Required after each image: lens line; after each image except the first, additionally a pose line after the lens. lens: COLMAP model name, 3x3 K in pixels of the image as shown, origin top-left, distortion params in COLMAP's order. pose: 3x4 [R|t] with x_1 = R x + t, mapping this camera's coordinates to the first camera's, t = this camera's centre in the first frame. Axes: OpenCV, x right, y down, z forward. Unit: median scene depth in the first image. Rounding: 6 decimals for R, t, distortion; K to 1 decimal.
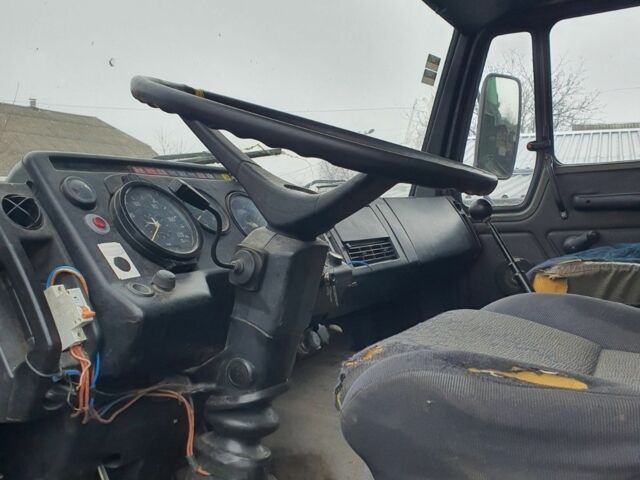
lens RADIAL K [[651.7, 0, 320.0], [0, 651.7, 240.0], [0, 0, 1]] dist [0.205377, -0.634875]
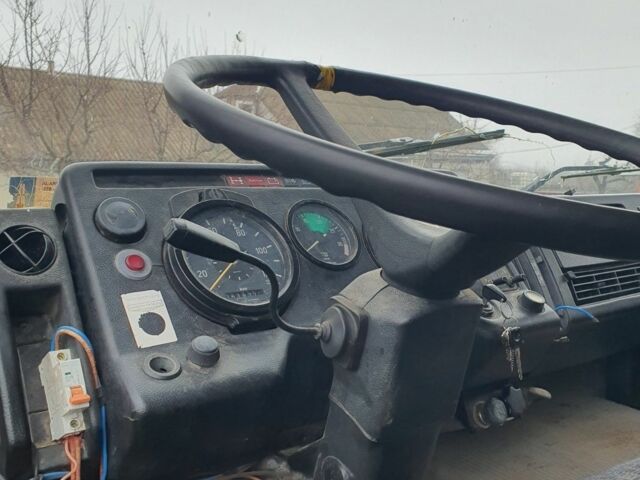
lens RADIAL K [[651.7, 0, 320.0], [0, 651.7, 240.0], [0, 0, 1]] dist [0.205377, -0.634875]
pose [[0.905094, 0.055760, -0.421540, 0.151646], [-0.034370, 0.997714, 0.058179, -0.093955], [0.423821, -0.038169, 0.904941, 0.390818]]
